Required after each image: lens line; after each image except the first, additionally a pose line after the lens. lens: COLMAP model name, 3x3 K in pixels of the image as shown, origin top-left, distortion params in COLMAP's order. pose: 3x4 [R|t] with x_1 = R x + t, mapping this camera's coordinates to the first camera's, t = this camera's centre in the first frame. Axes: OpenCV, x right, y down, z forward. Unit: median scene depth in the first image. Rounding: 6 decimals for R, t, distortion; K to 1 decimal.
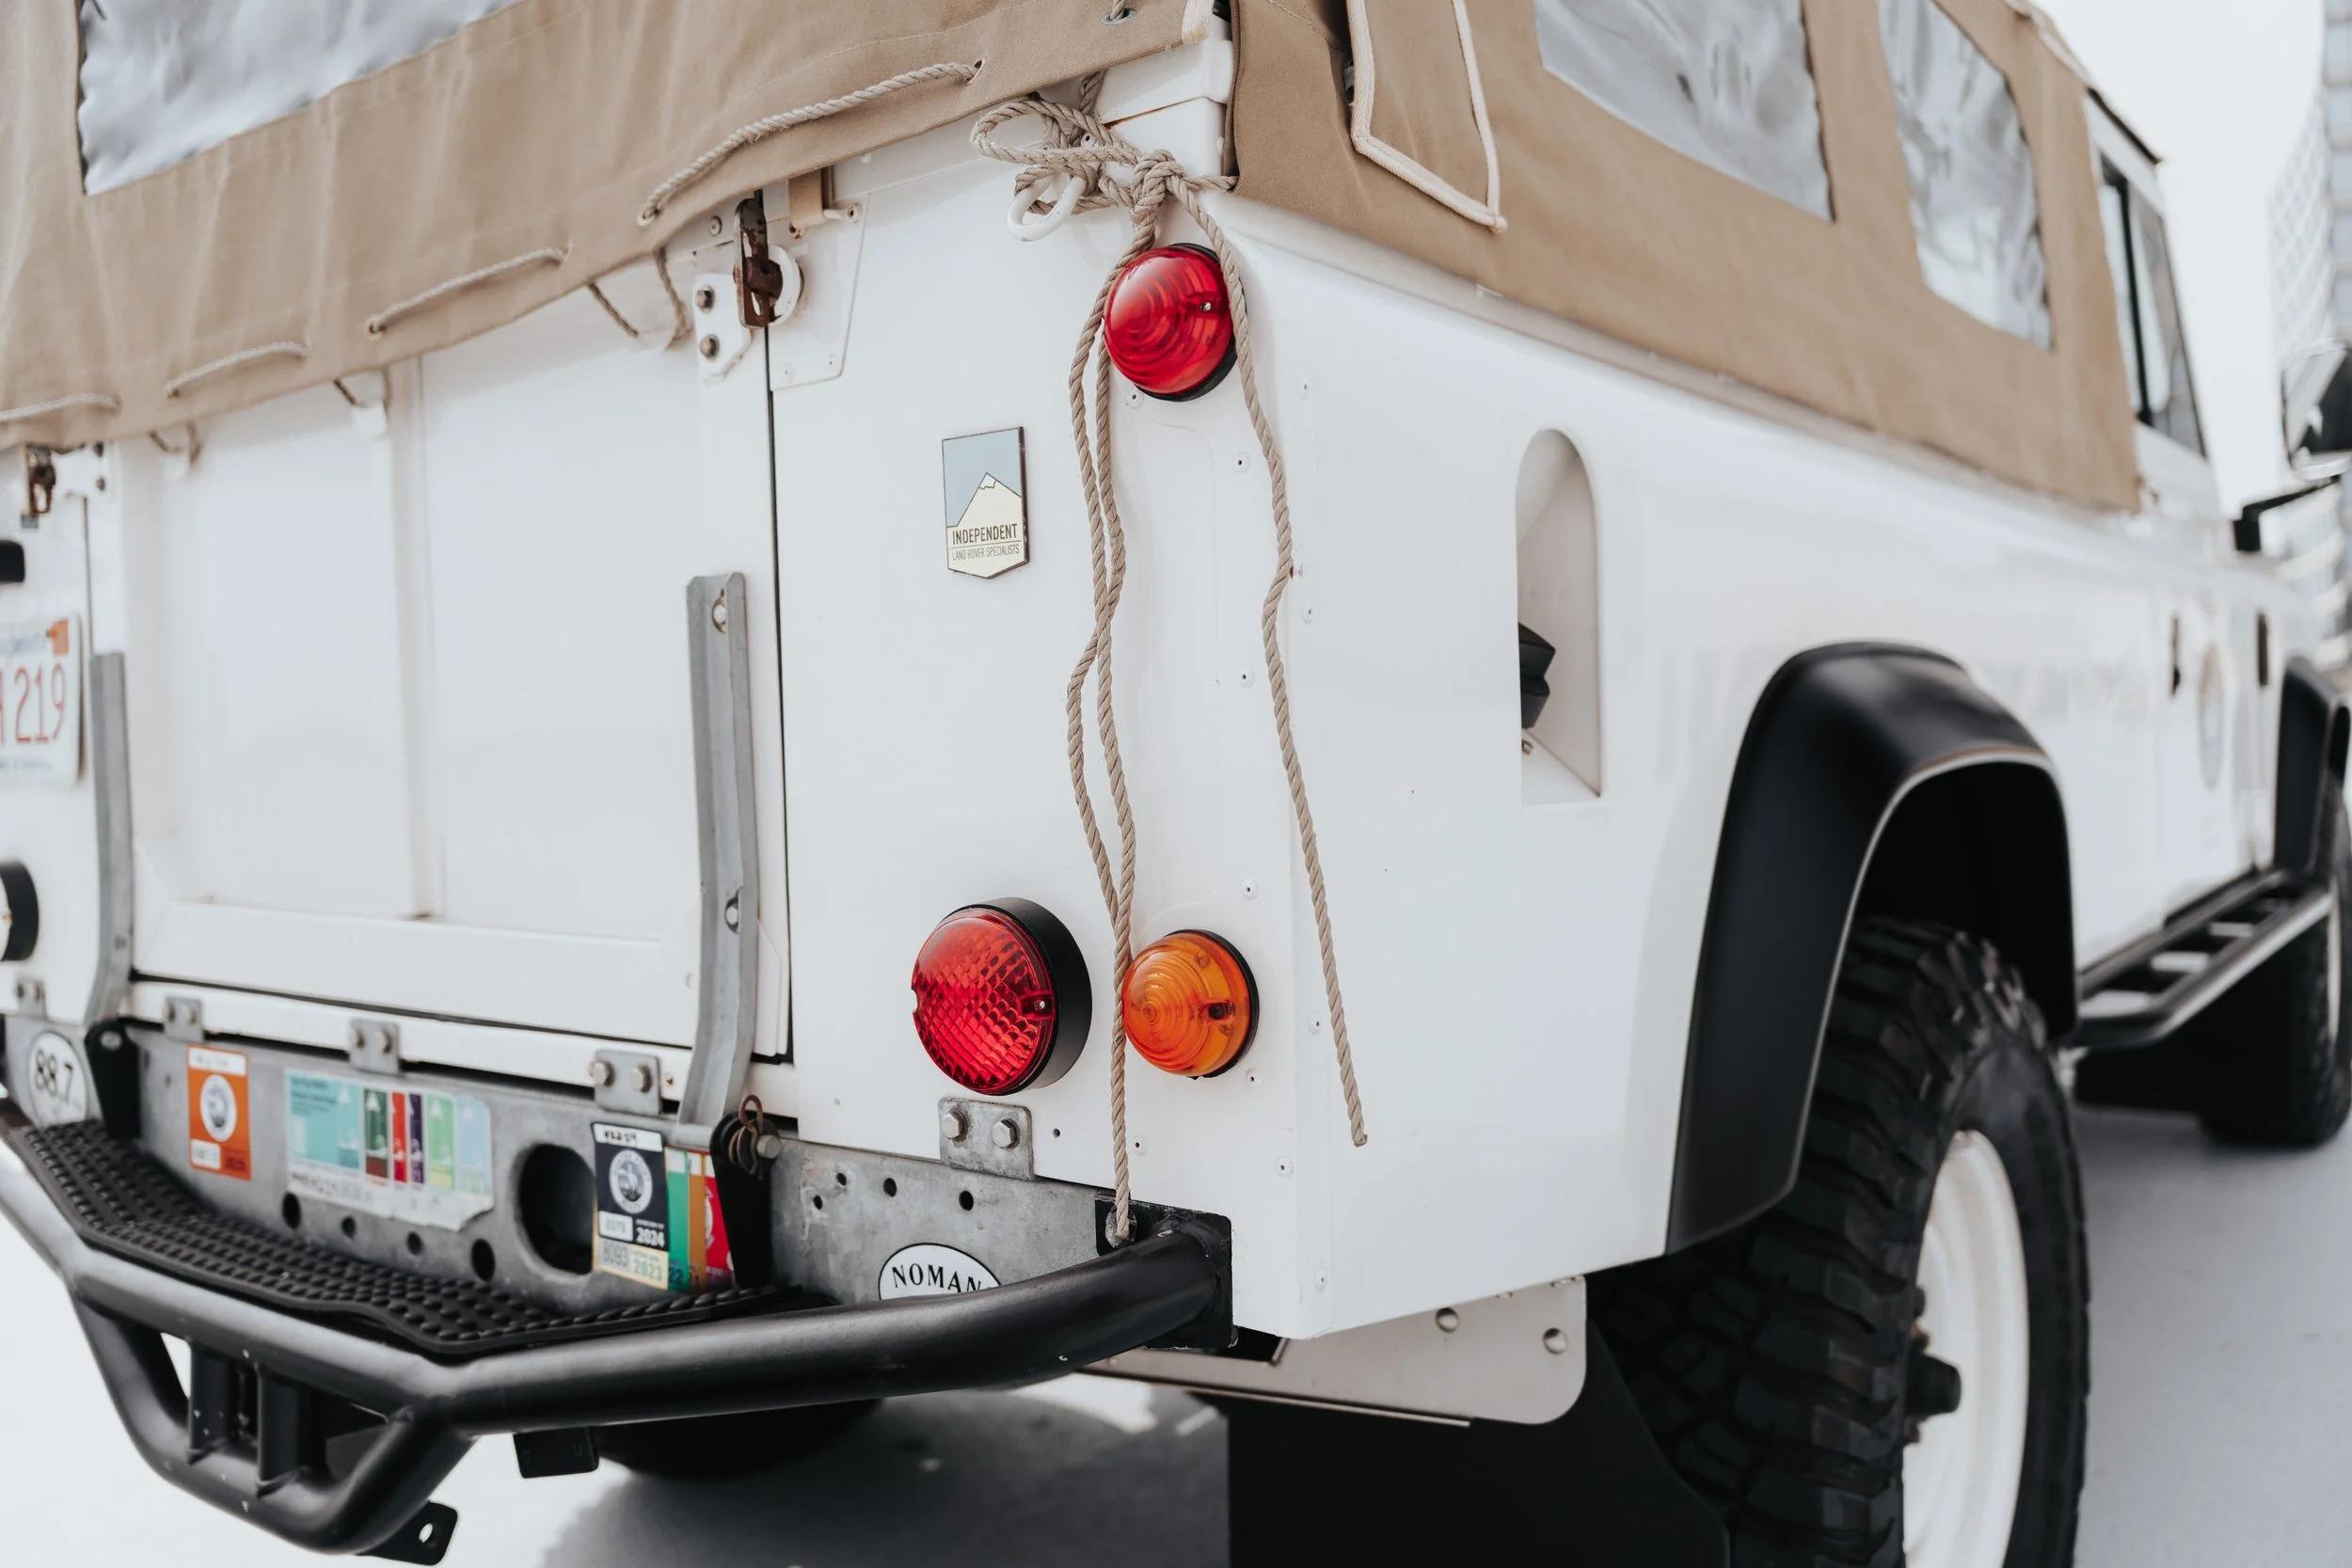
lens RADIAL K [[1753.8, 0, 1176.0], [0, 1753.8, 784.0], [0, 0, 1]] dist [0.048929, 0.000953]
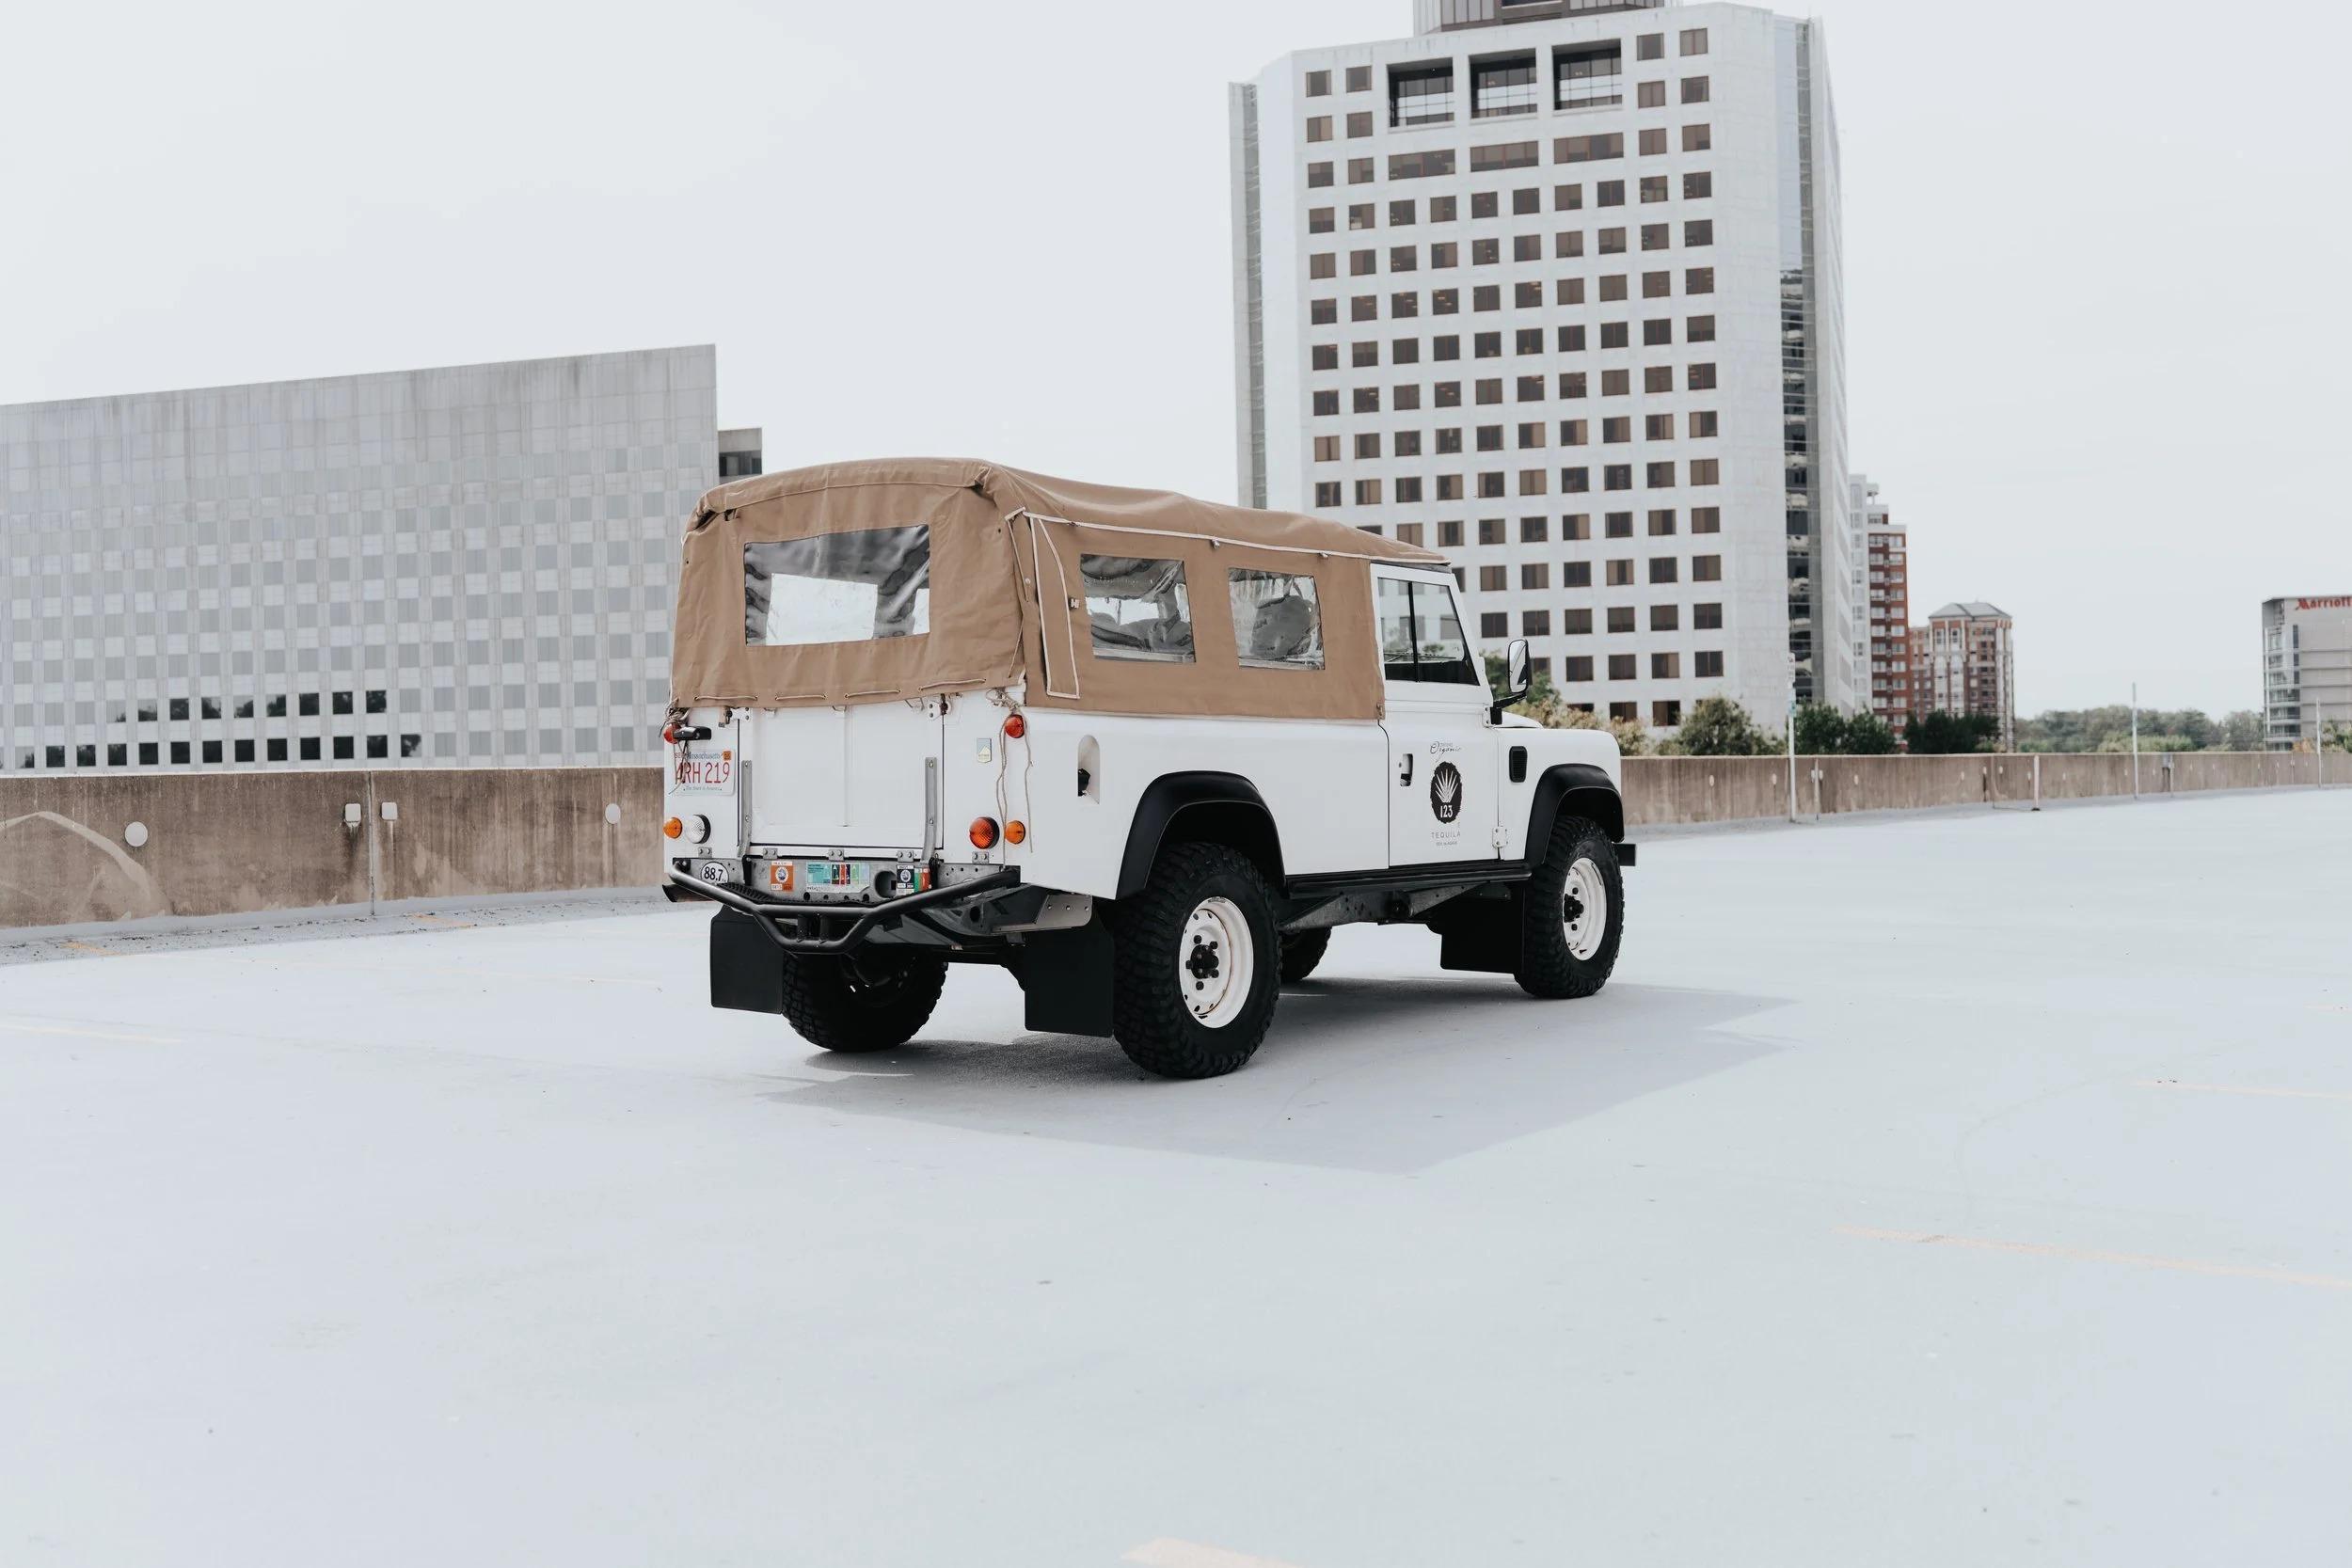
lens RADIAL K [[2439.4, 0, 1184.7], [0, 2439.4, 780.0], [0, 0, 1]] dist [-0.020336, 0.009580]
pose [[0.999063, 0.028017, 0.032973, 0.249645], [-0.027121, 0.999258, -0.027332, 0.122433], [-0.033715, 0.026412, 0.999082, -6.032409]]
